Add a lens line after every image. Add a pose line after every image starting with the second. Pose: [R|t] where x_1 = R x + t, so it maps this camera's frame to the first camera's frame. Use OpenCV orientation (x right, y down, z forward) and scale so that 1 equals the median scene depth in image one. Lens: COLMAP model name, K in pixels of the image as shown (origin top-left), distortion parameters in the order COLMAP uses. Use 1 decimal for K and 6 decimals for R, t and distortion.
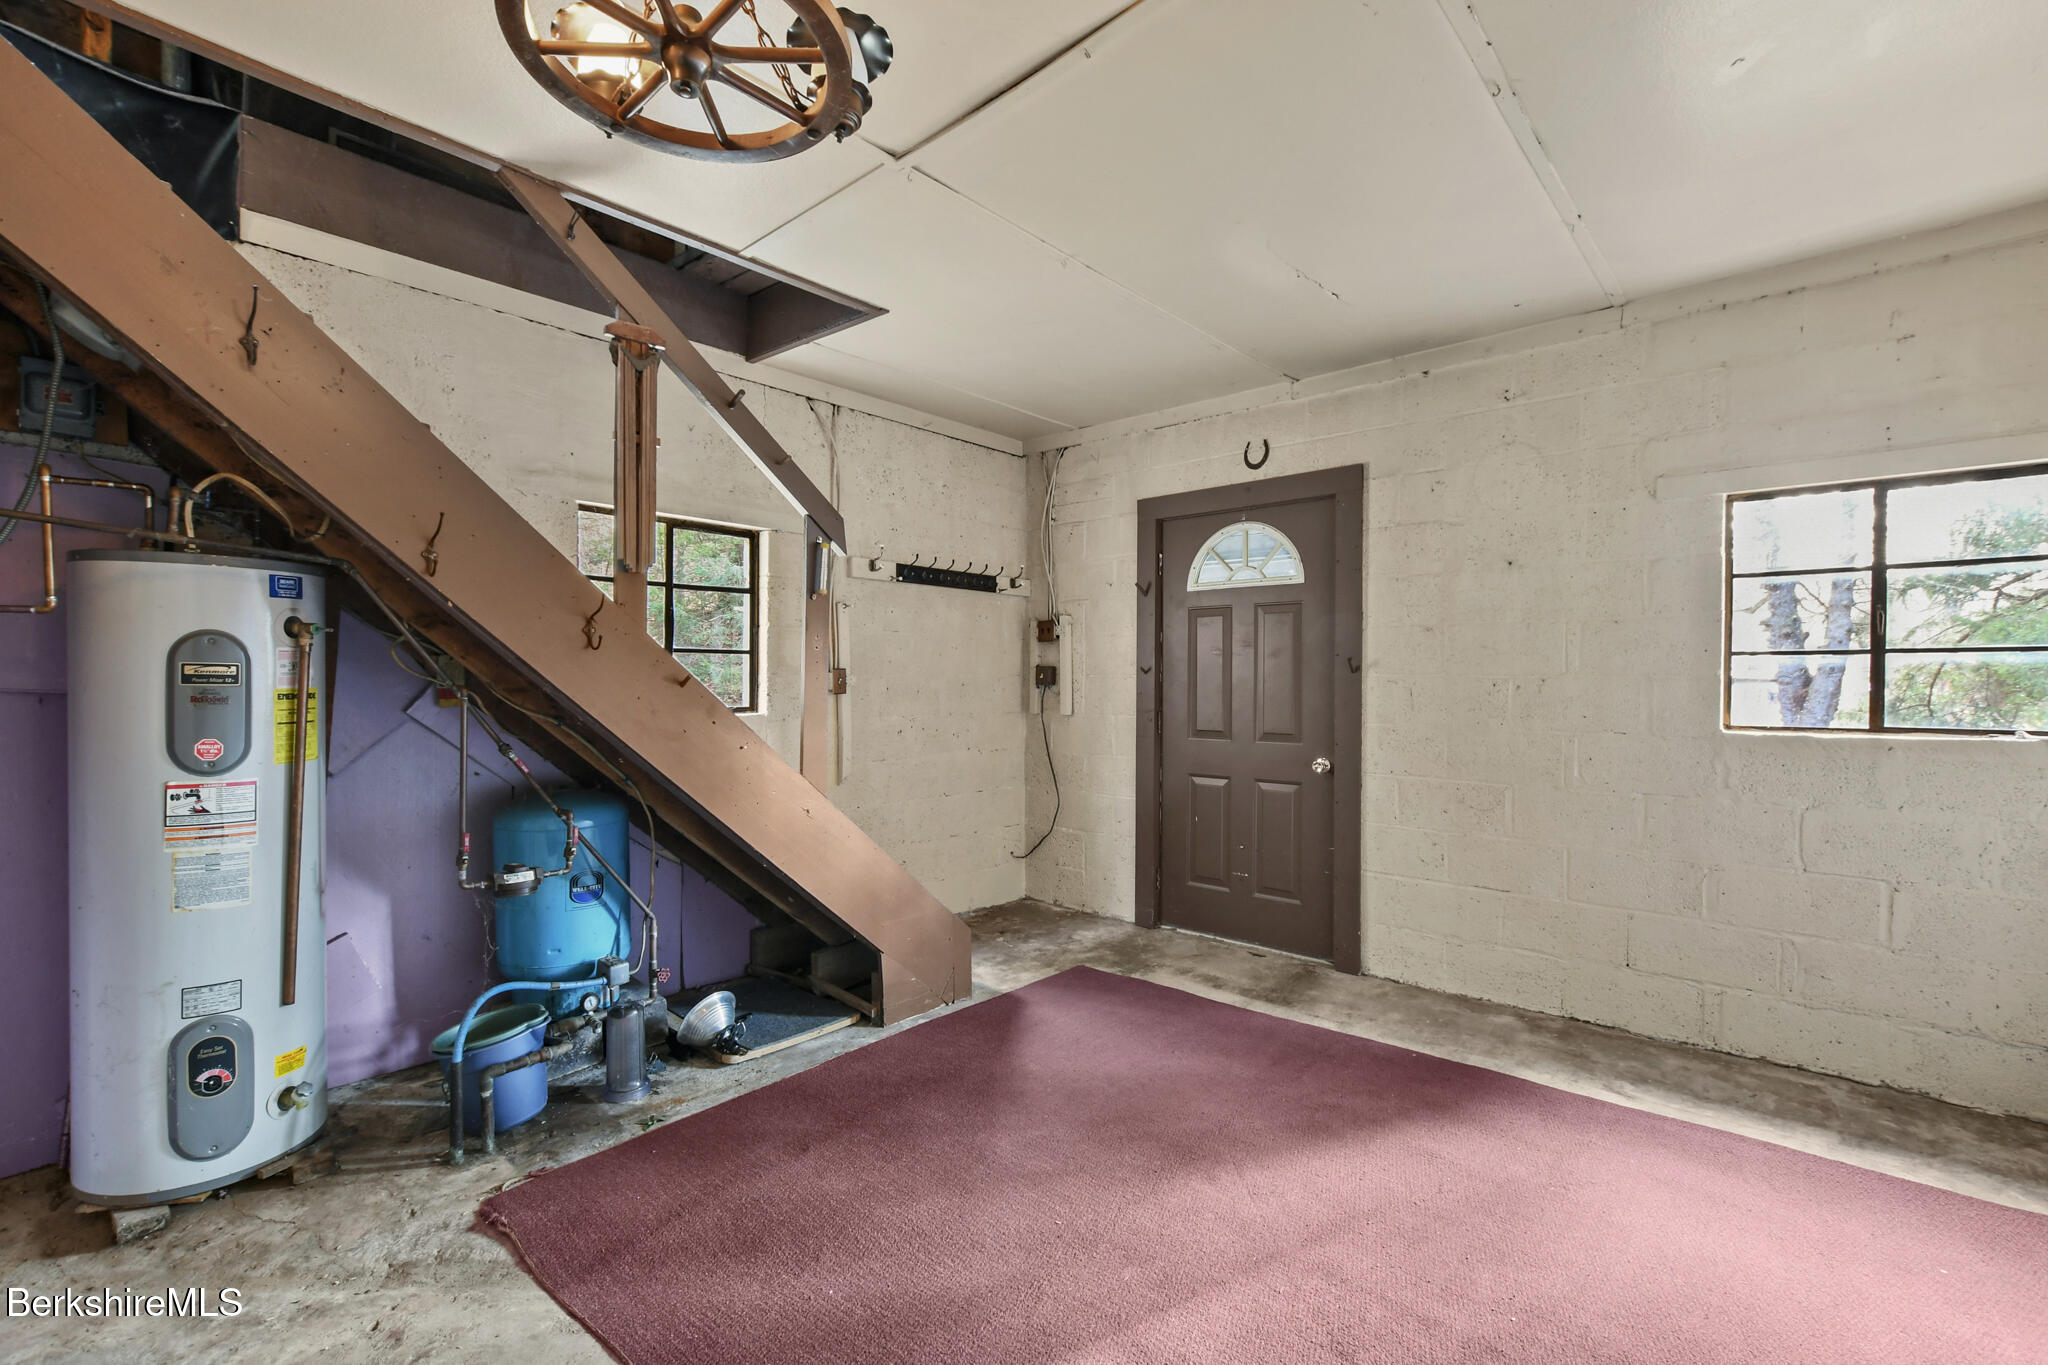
lens RADIAL K [[920.4, 0, 1028.2], [0, 920.4, 687.0], [0, 0, 1]] dist [-0.009419, 0.003652]
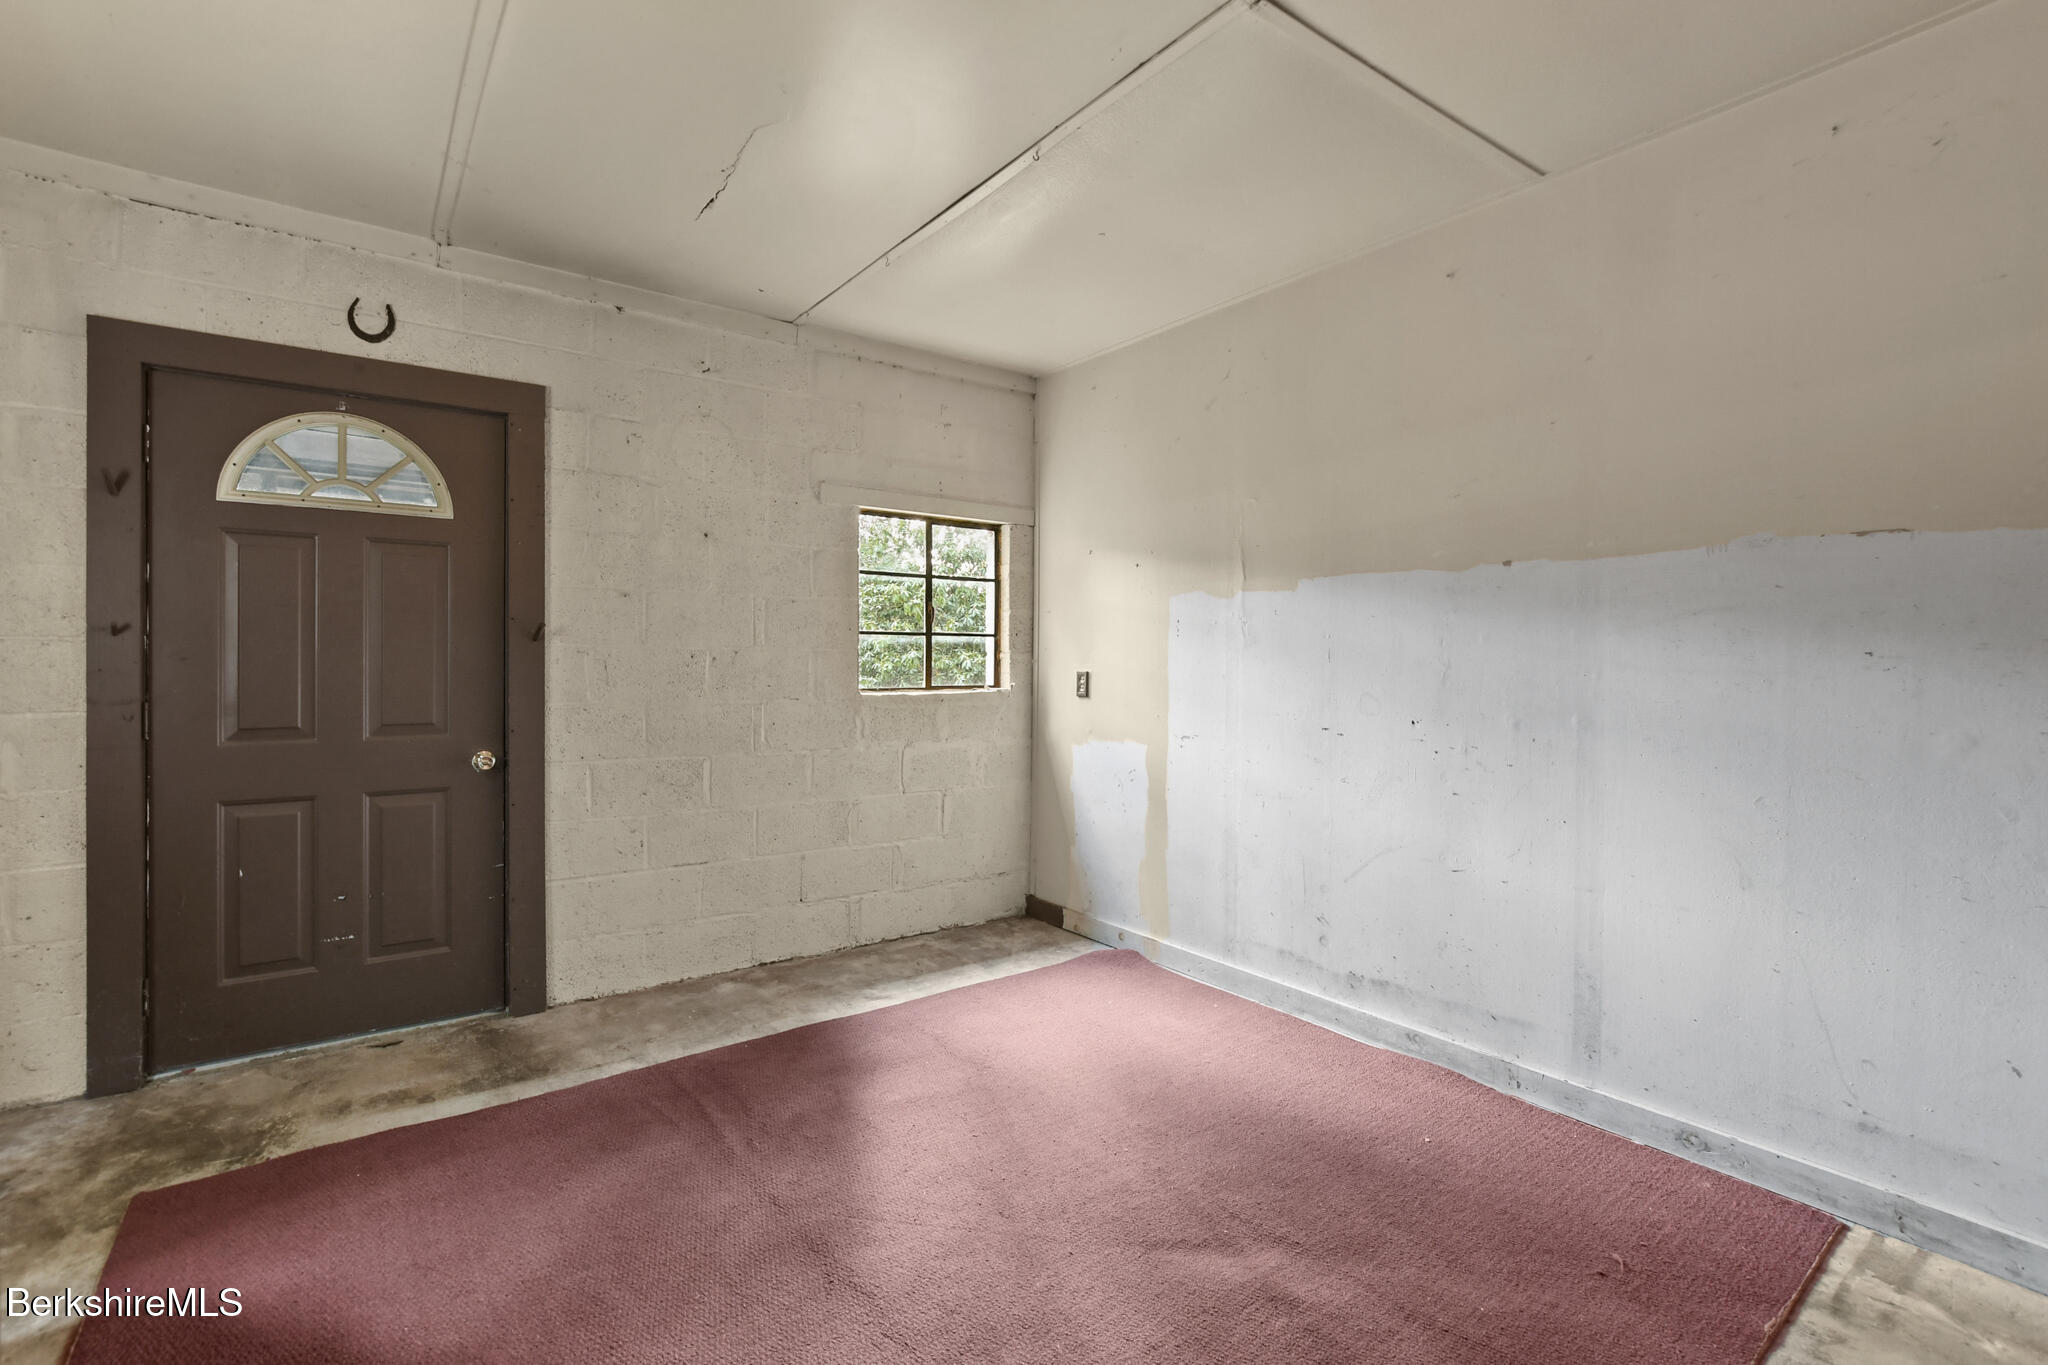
lens RADIAL K [[920.4, 0, 1032.4], [0, 920.4, 666.2], [0, 0, 1]] dist [-0.009419, 0.003652]
pose [[0.196516, -0.007122, 0.980475, -0.404018], [0.002022, 0.999974, 0.006858, 0.001930], [-0.980499, 0.000634, 0.196525, 0.469271]]
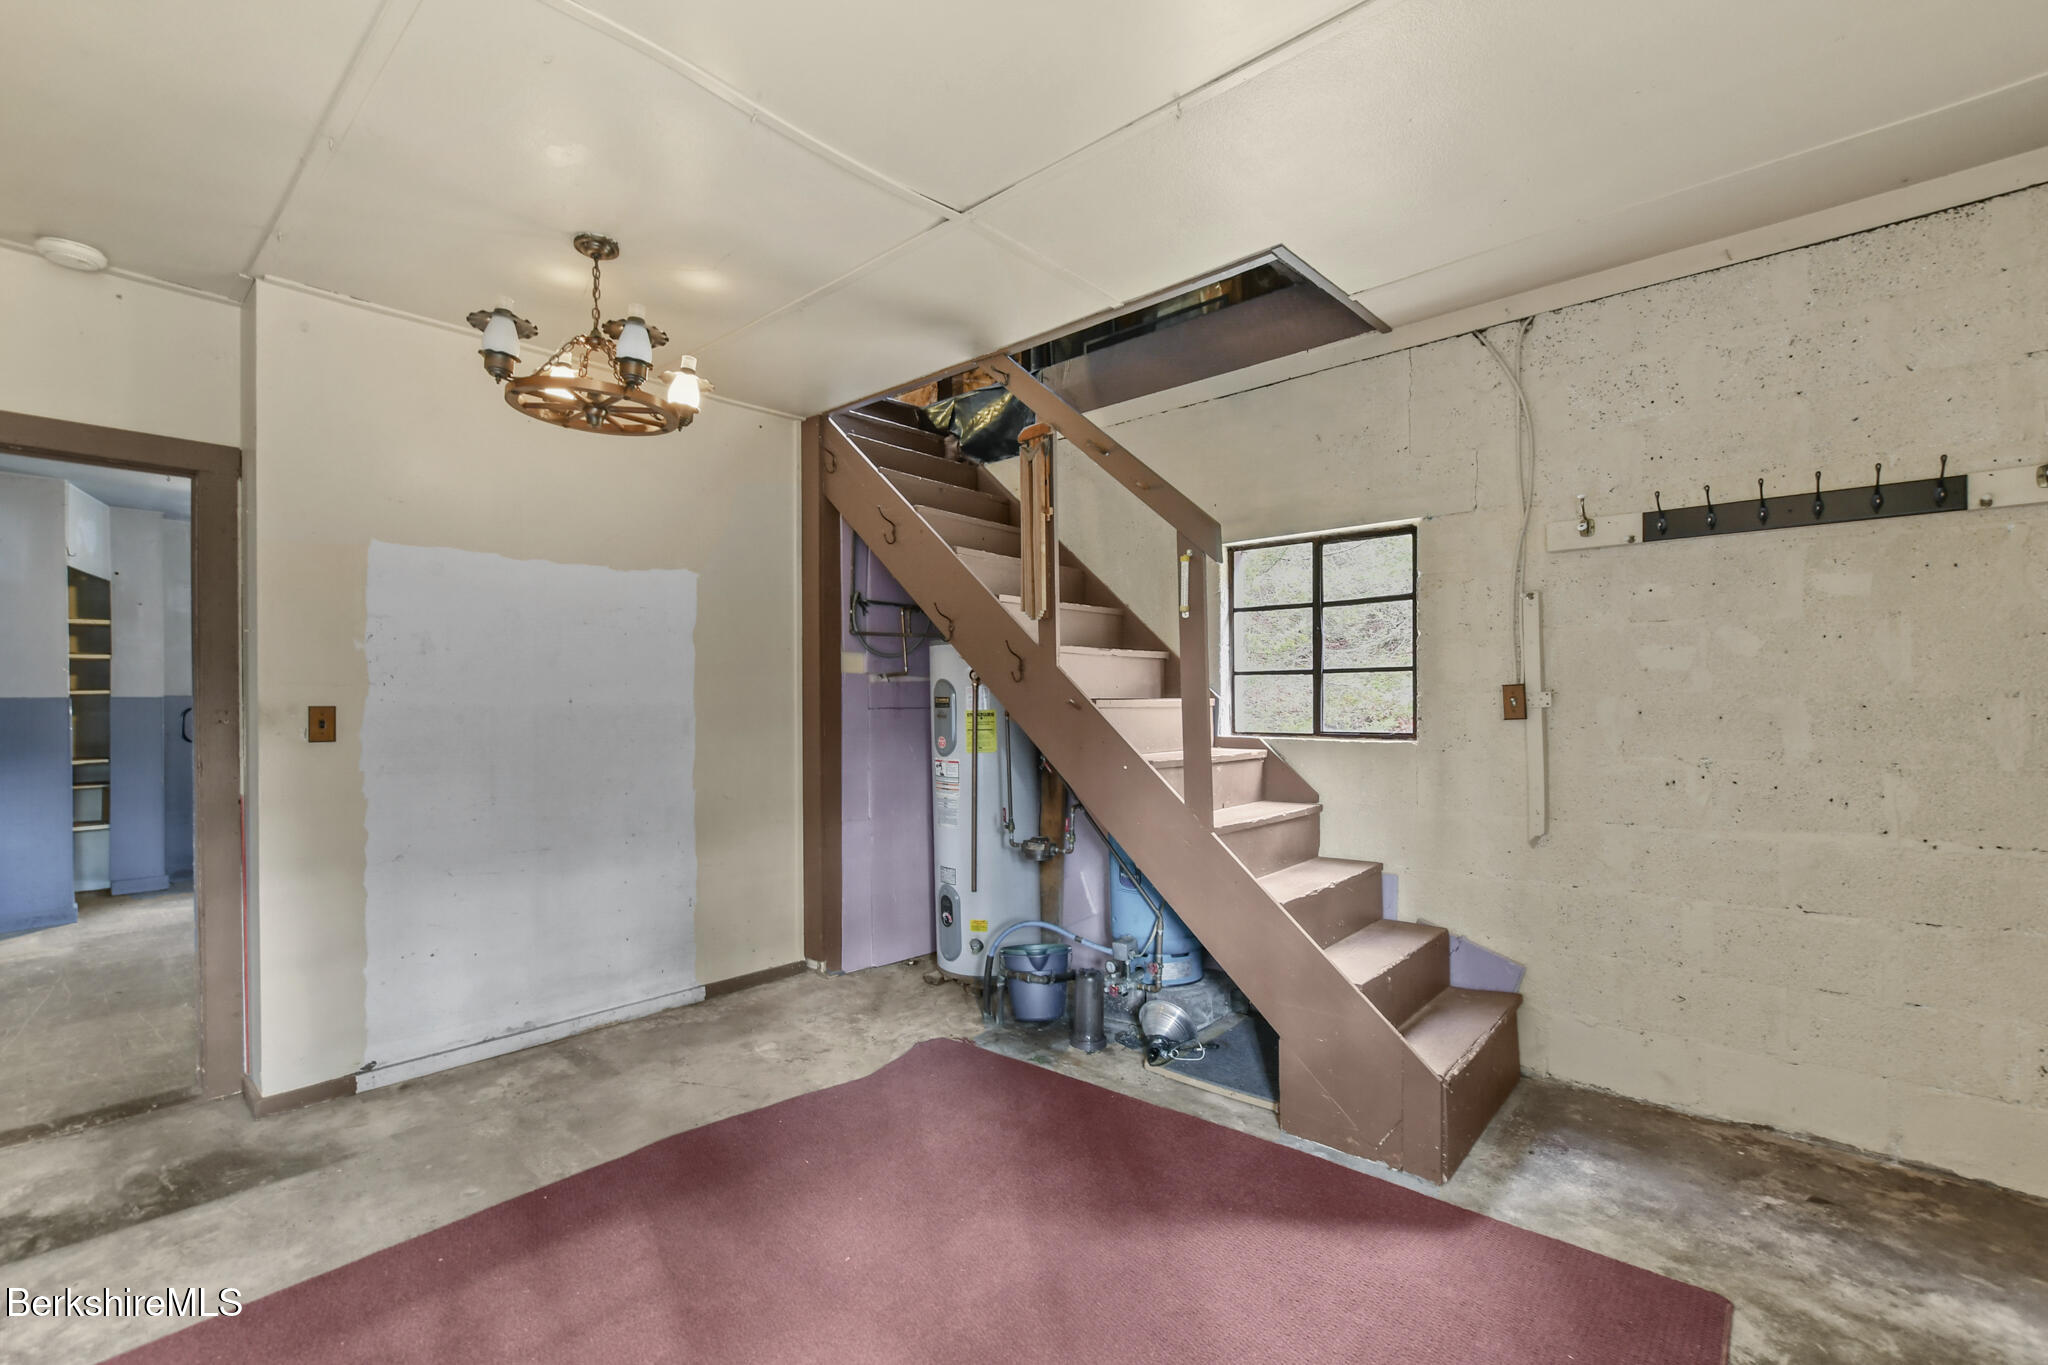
lens RADIAL K [[920.4, 0, 1003.5], [0, 920.4, 698.6], [0, 0, 1]] dist [-0.009419, 0.003652]
pose [[-0.031812, -0.007575, -0.999465, 0.634318], [0.001199, 0.999970, -0.007617, -0.004579], [0.999493, -0.001441, -0.031802, 0.749615]]
